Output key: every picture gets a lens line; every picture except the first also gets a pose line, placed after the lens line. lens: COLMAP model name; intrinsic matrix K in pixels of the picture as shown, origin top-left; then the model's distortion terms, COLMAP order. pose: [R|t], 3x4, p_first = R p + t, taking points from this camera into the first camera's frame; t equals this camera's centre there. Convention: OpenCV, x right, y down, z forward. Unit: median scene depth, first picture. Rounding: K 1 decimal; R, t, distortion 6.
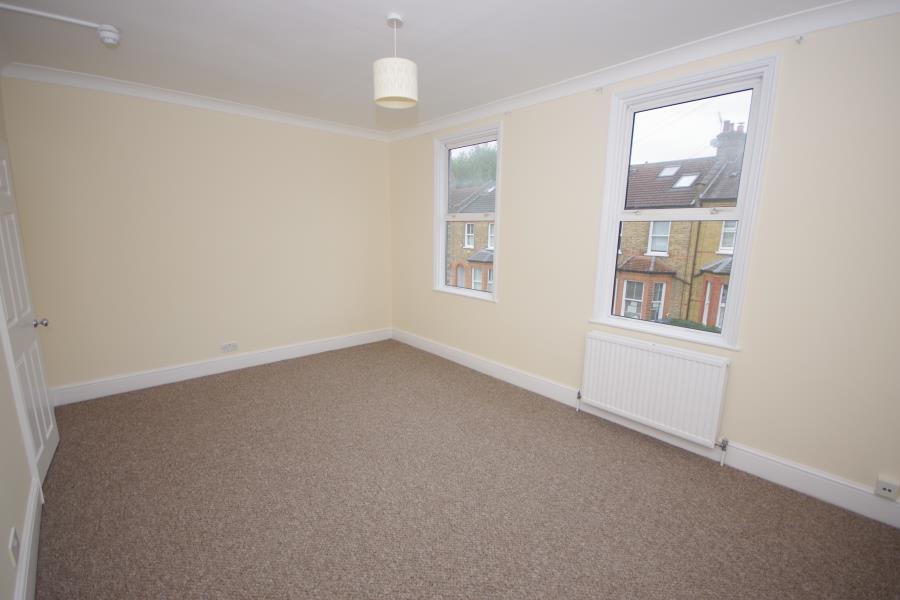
lens RADIAL K [[380.8, 0, 450.0], [0, 380.8, 300.0], [0, 0, 1]] dist [0.001694, 0.000167]
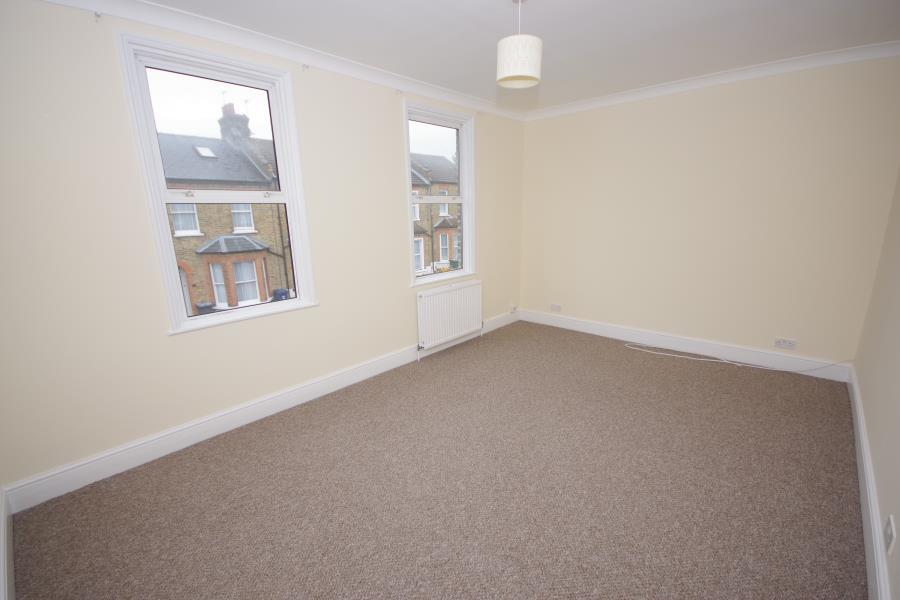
lens RADIAL K [[389.3, 0, 450.0], [0, 389.3, 300.0], [0, 0, 1]] dist [-0.001600, -0.000326]
pose [[-0.062853, -0.239143, 0.968948, -0.931452], [0.200114, 0.948131, 0.246986, -0.202533], [-0.977755, 0.209424, -0.011737, 0.979235]]
